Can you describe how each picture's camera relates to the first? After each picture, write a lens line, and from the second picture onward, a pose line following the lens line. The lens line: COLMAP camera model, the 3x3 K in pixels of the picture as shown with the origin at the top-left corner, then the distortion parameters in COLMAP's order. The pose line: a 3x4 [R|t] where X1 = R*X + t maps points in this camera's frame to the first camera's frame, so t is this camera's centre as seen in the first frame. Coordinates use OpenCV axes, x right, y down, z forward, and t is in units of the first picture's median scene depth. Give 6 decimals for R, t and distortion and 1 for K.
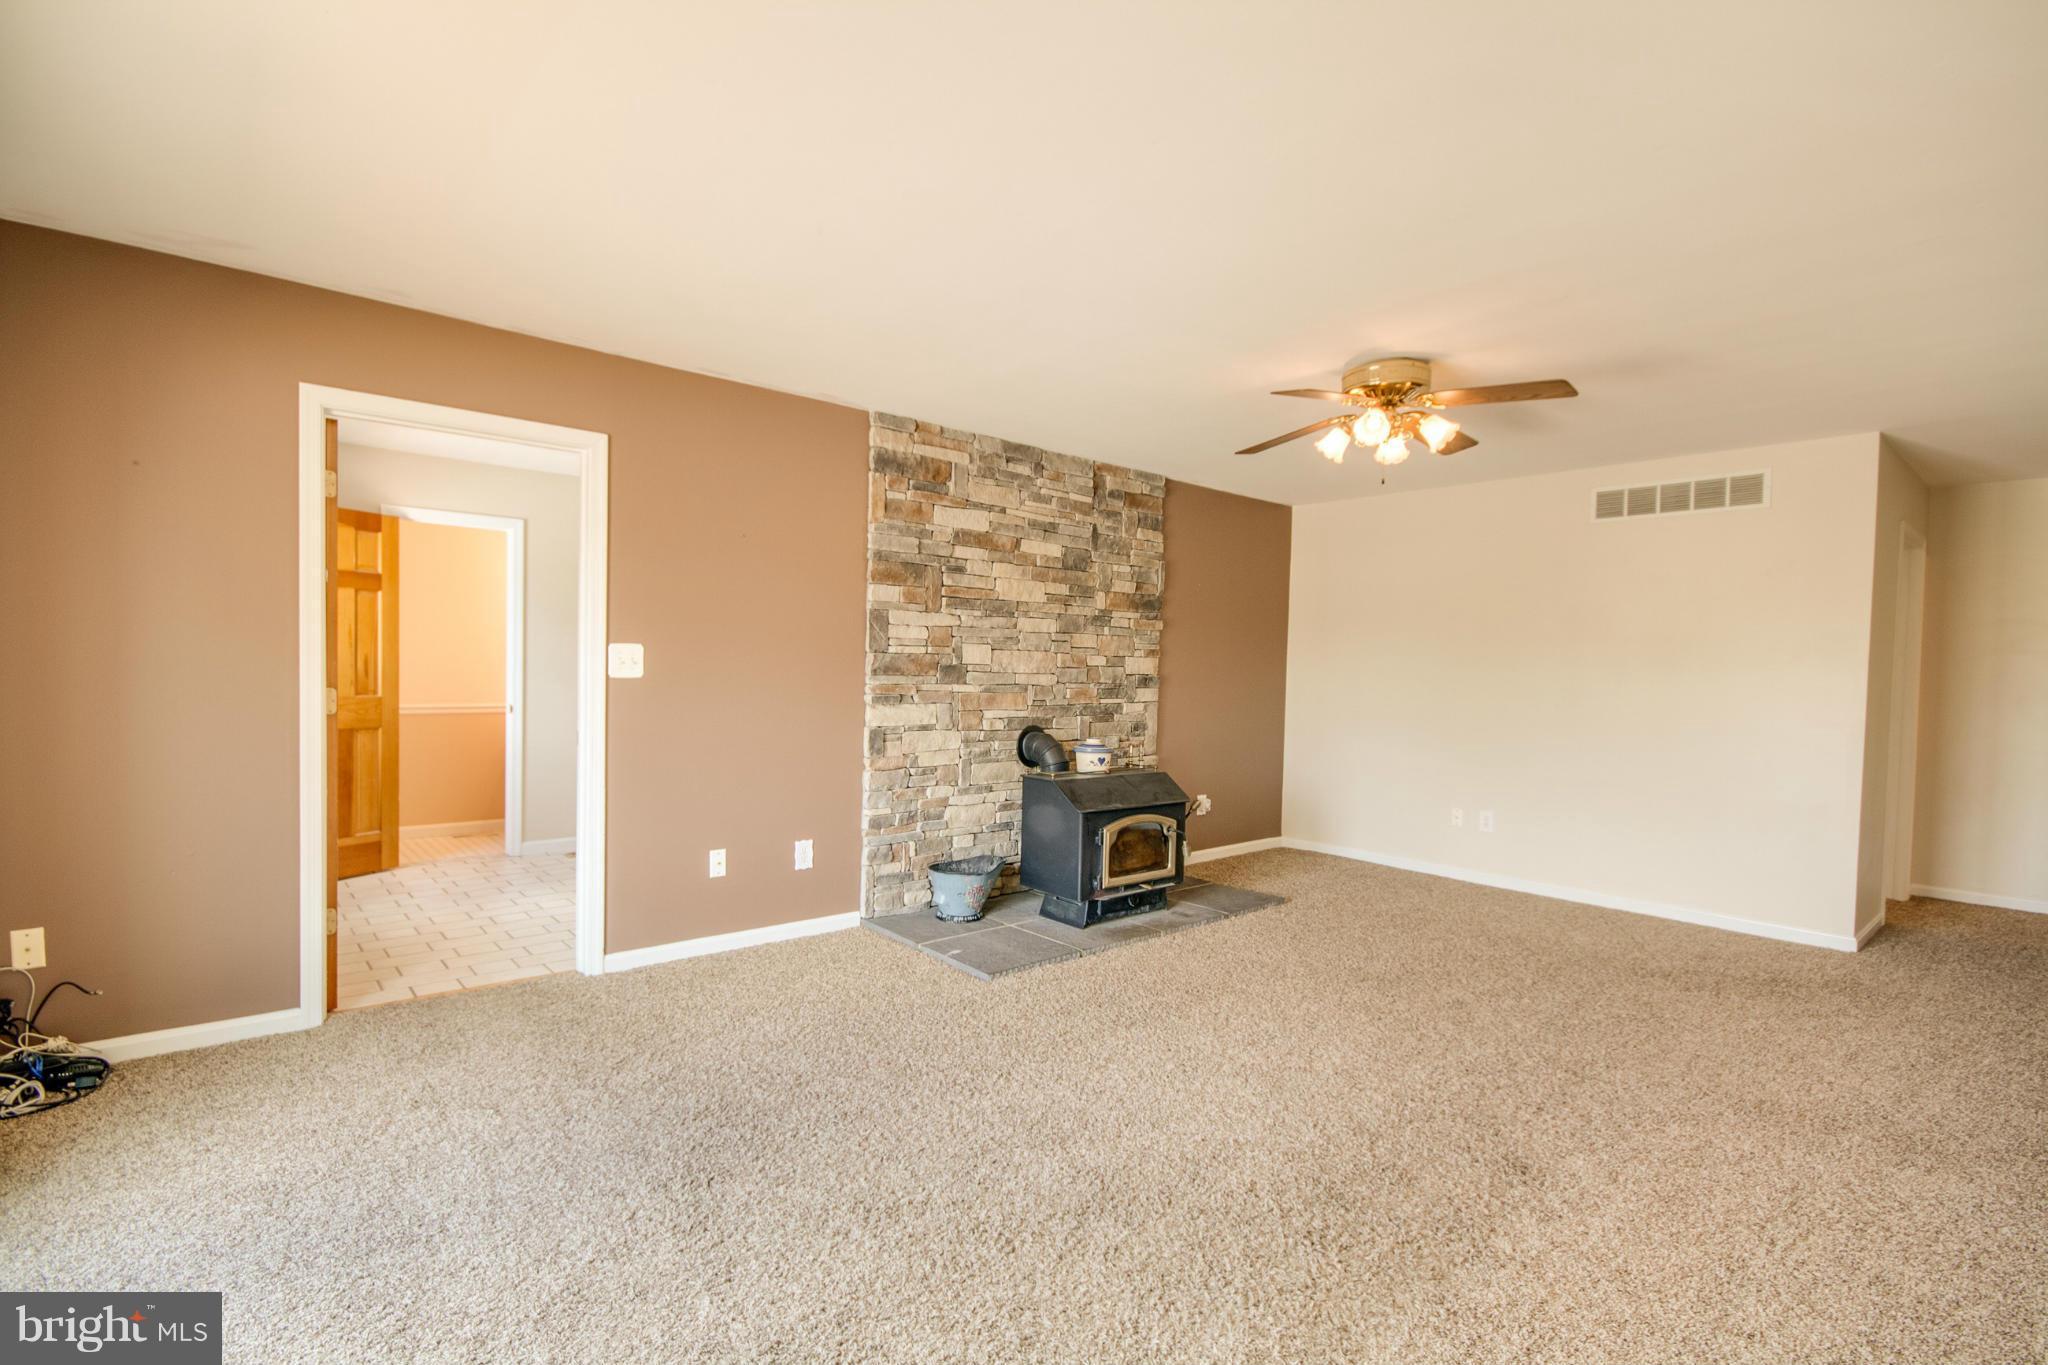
lens RADIAL K [[951.6, 0, 1033.2], [0, 951.6, 692.8], [0, 0, 1]] dist [0.002524, -0.009438]
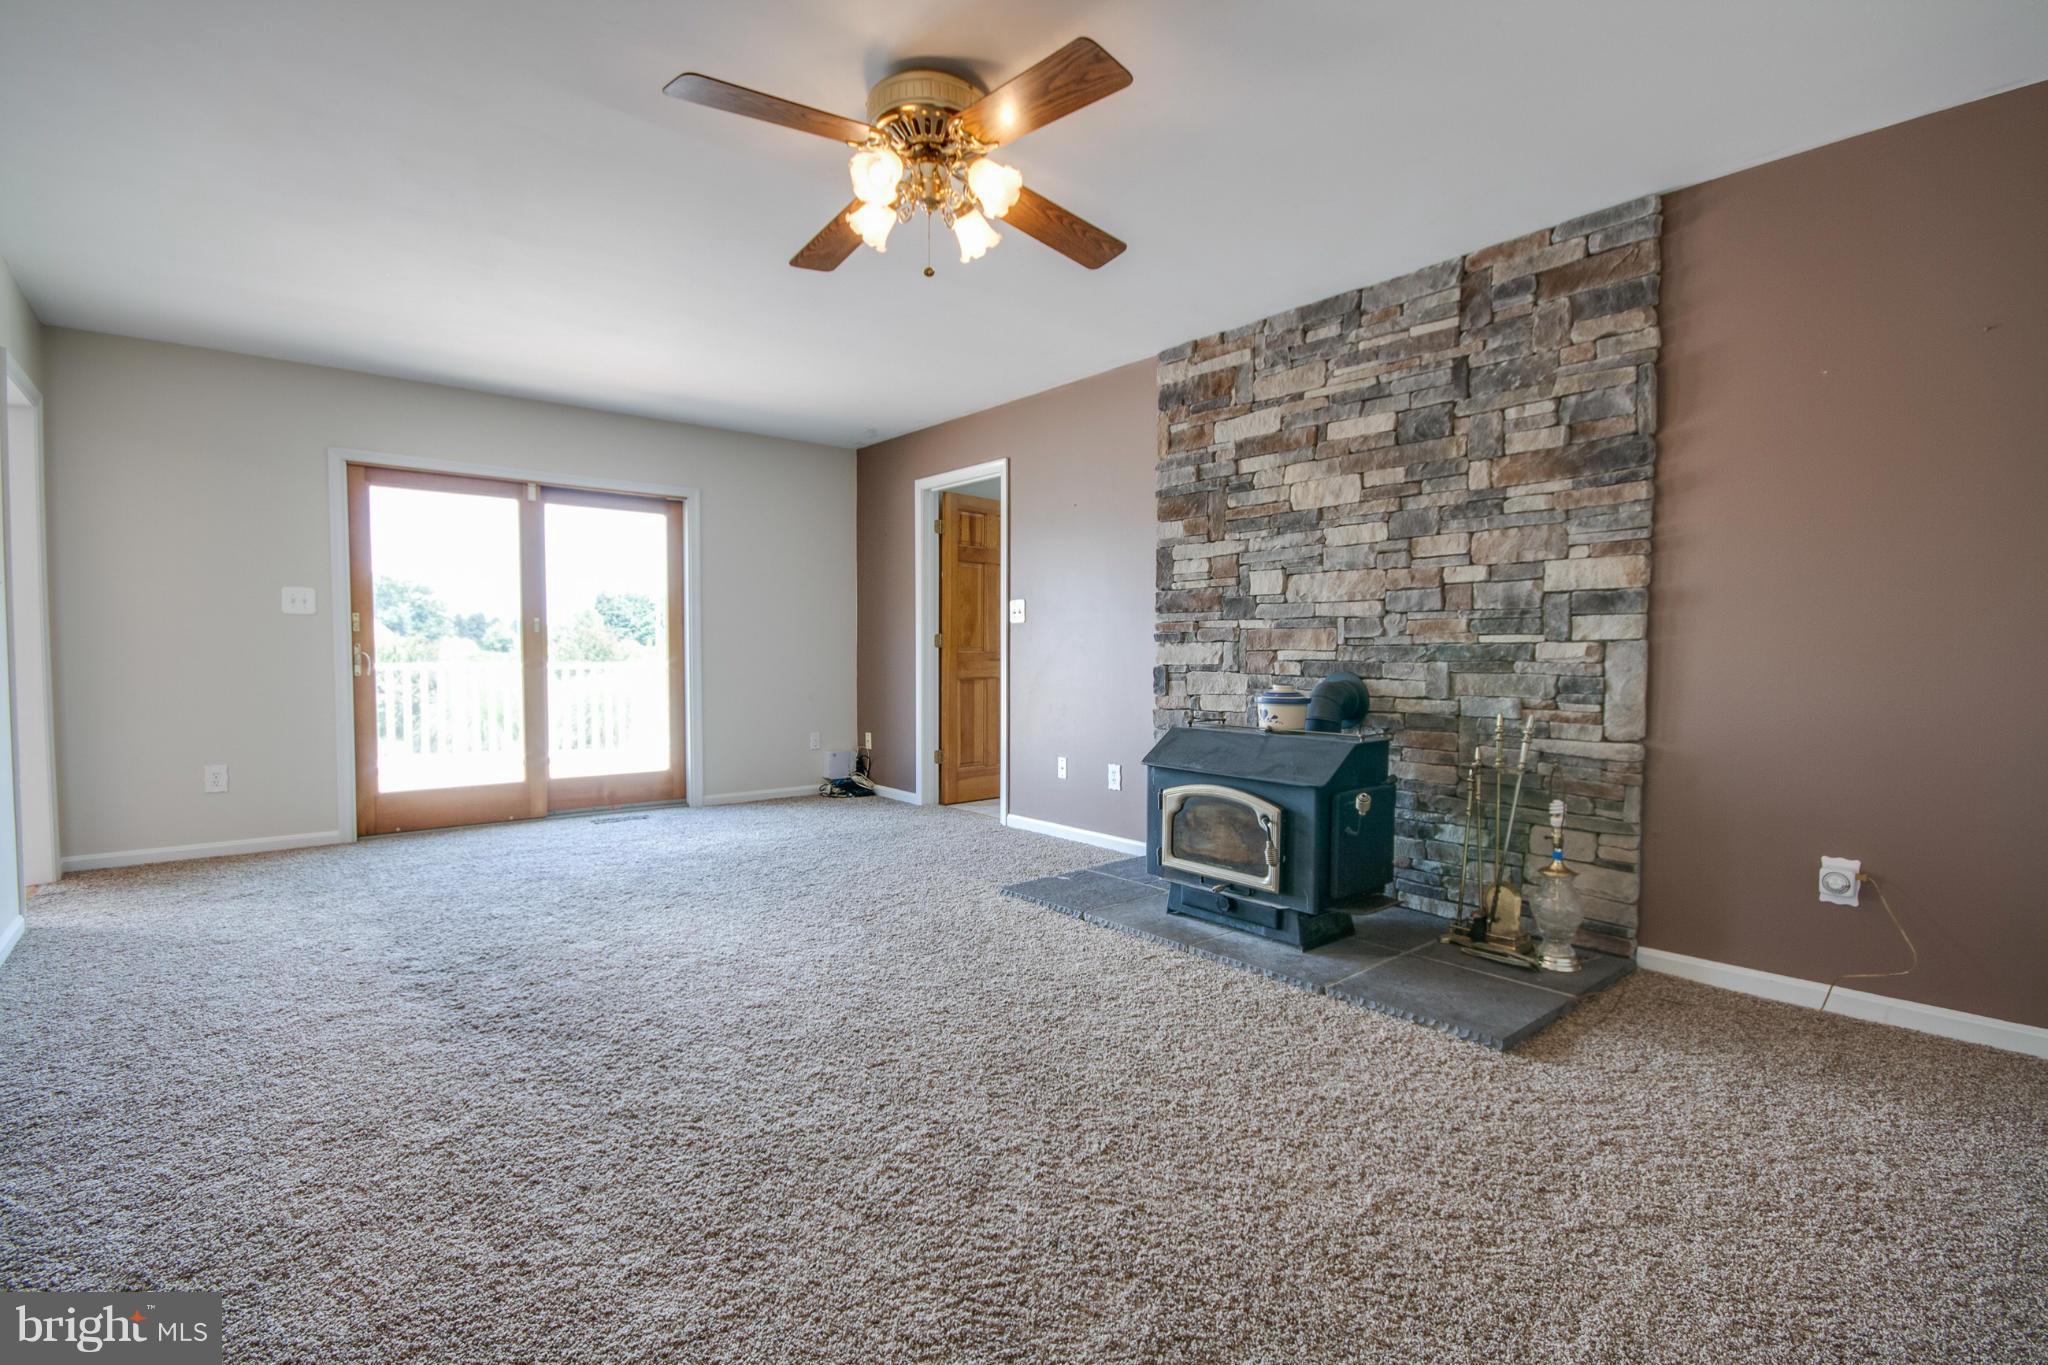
lens RADIAL K [[951.6, 0, 1033.2], [0, 951.6, 692.8], [0, 0, 1]] dist [0.002524, -0.009438]
pose [[-0.020465, 0.021033, -0.999569, 0.754545], [-0.031614, 0.999265, 0.021674, 0.042704], [0.999291, 0.032044, -0.019785, 0.790817]]
